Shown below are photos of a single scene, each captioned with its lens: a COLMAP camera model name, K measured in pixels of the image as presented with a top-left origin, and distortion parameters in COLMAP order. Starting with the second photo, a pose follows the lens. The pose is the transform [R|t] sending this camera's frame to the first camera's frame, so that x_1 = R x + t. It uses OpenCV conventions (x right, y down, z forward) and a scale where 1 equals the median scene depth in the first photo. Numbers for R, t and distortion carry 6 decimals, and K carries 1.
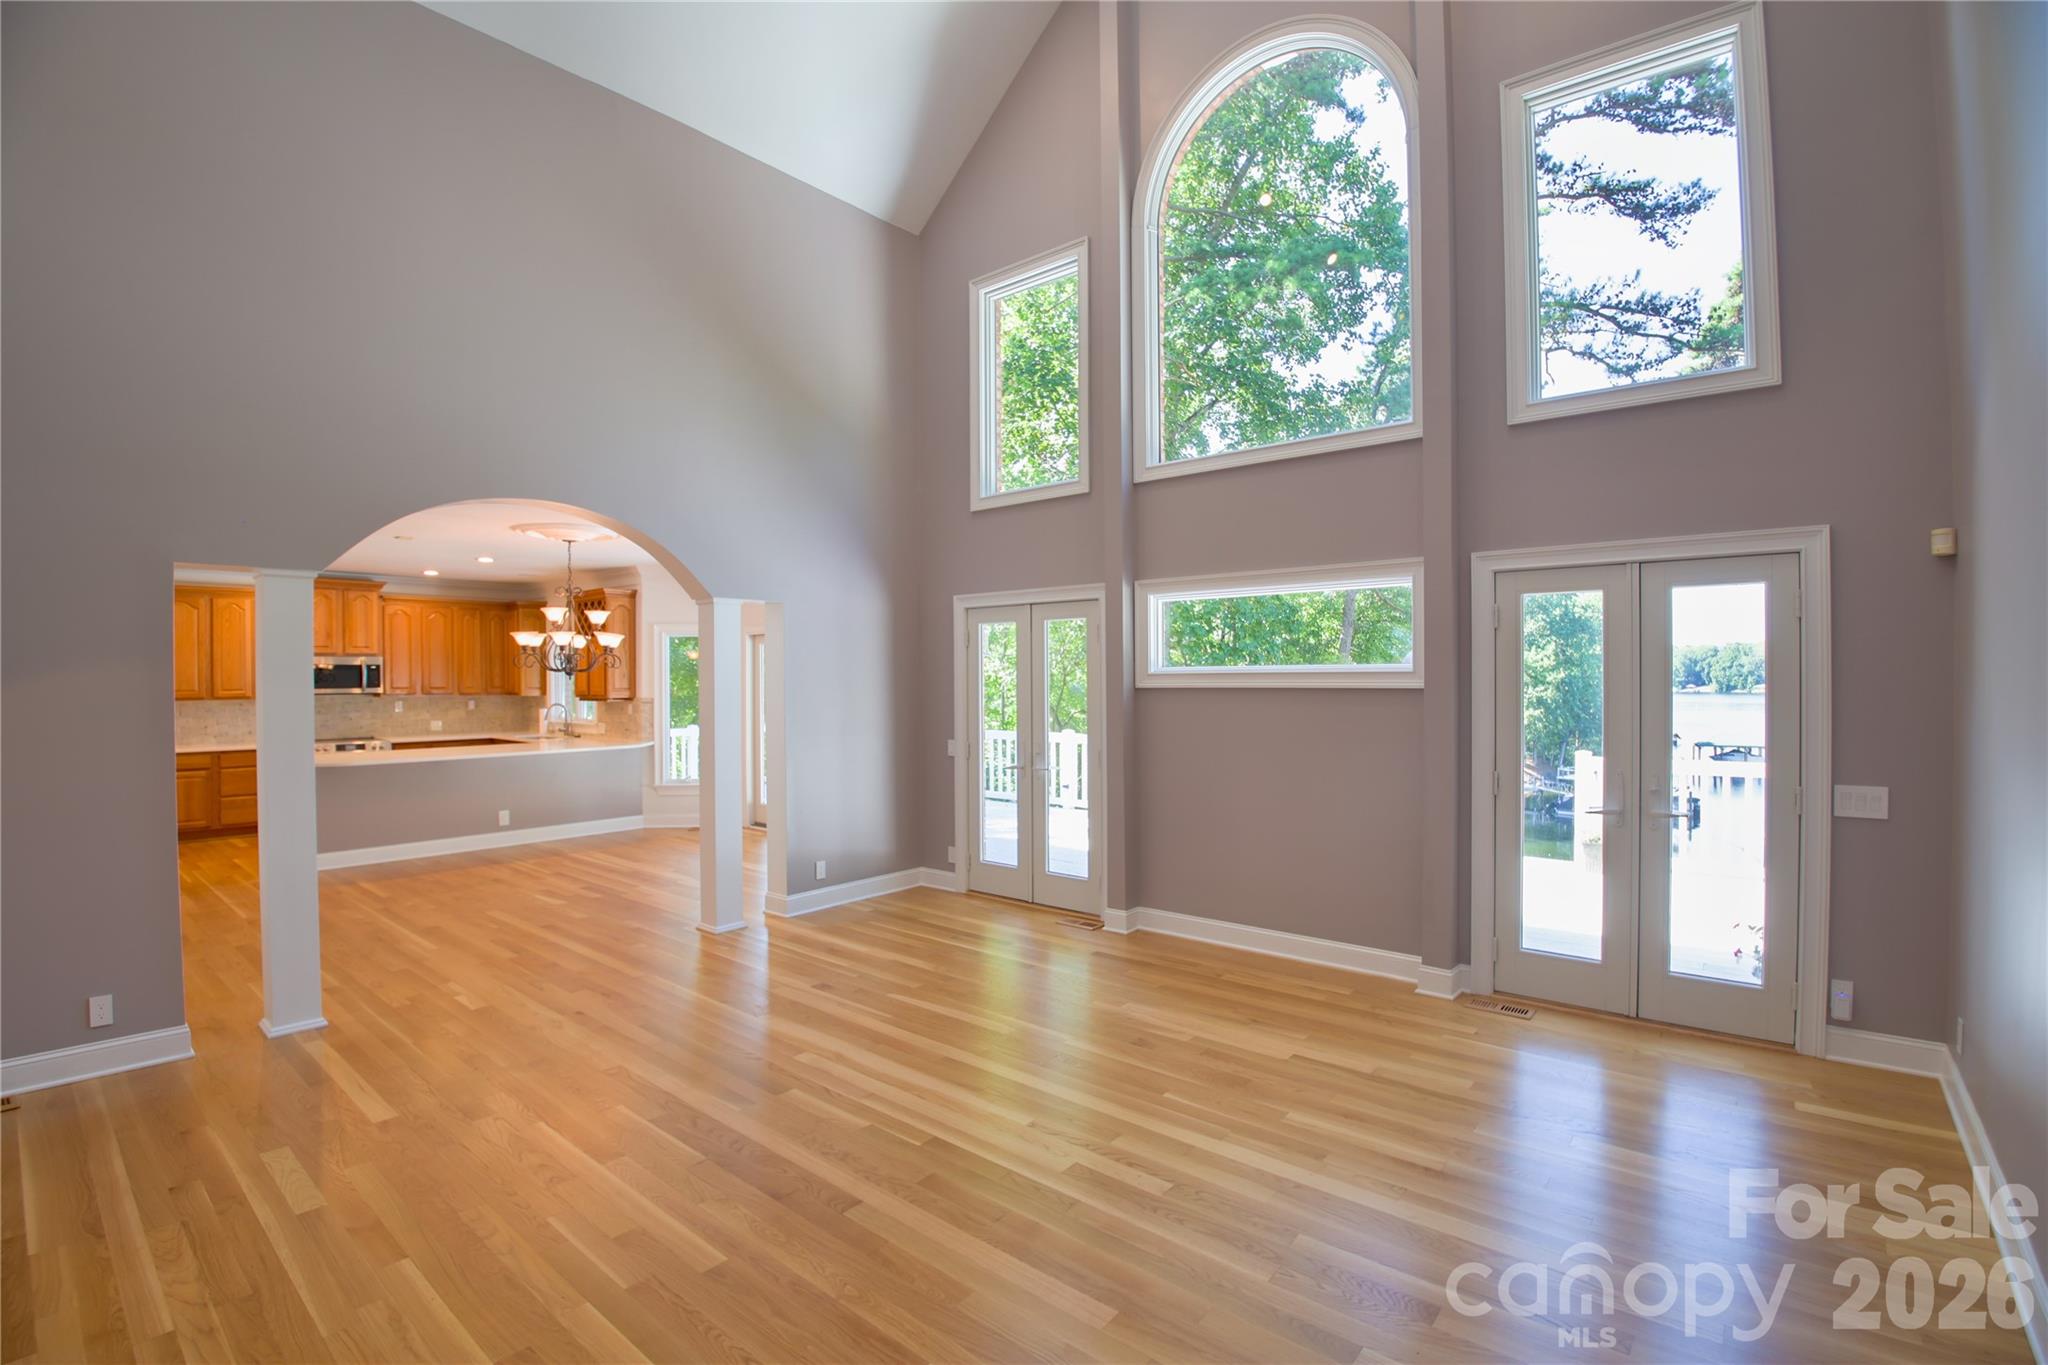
lens RADIAL K [[948.4, 0, 1024.0], [0, 948.4, 682.5], [0, 0, 1]] dist [-0.021521, -0.014918]
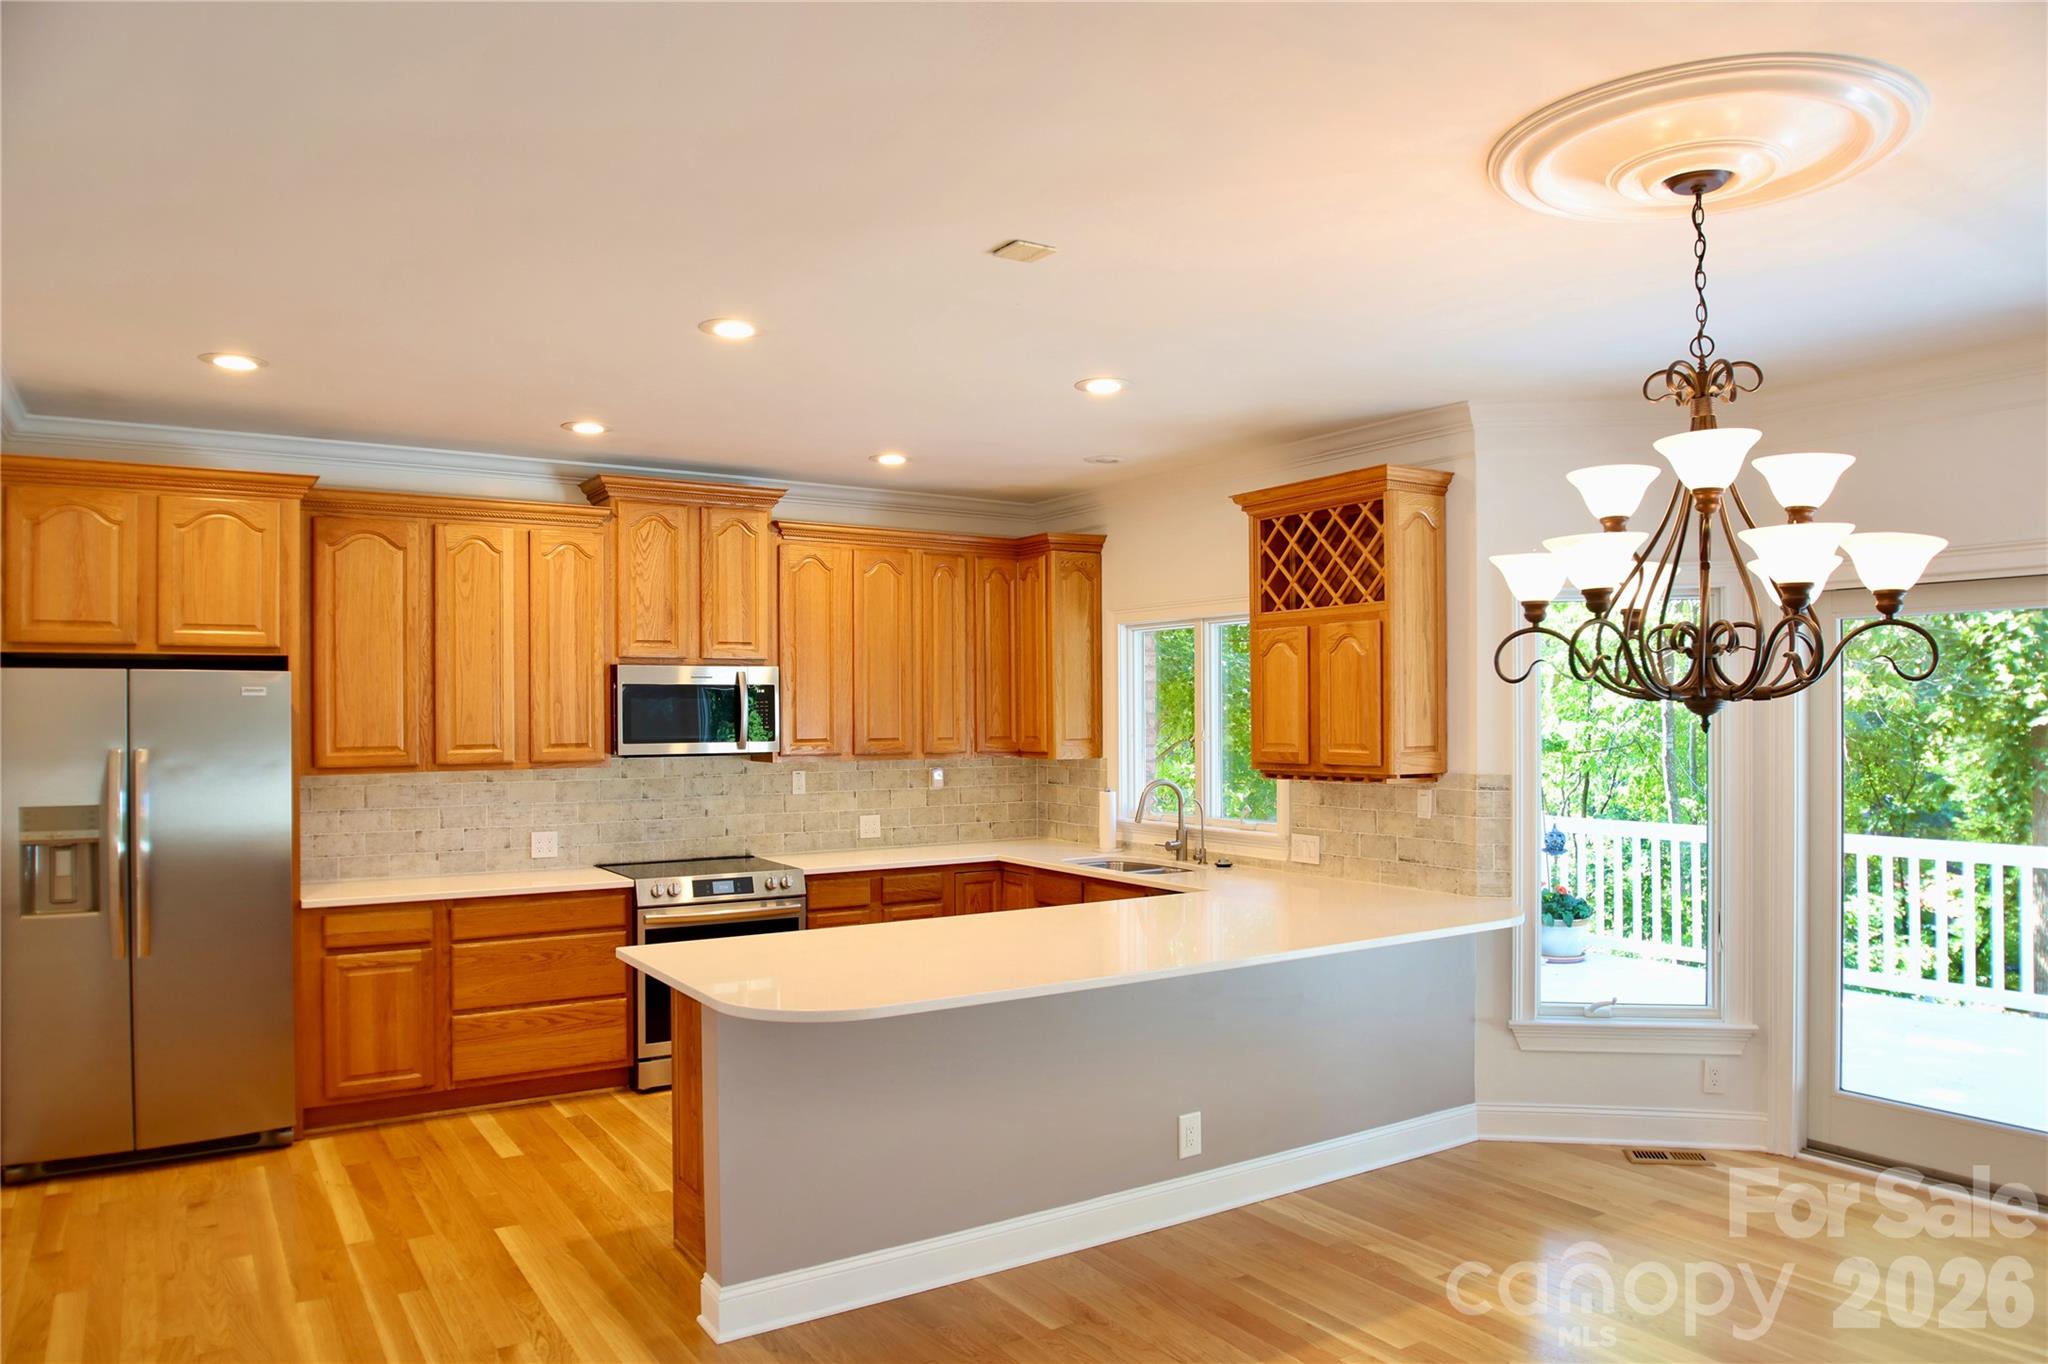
lens RADIAL K [[1397.9, 0, 1028.1], [0, 1397.9, 711.2], [0, 0, 1]] dist [-0.065137, 0.018080]
pose [[0.957401, -0.000543, -0.288761, -0.432956], [-0.000700, 0.999991, -0.004200, -0.005254], [0.288761, 0.004224, 0.957392, 0.471681]]
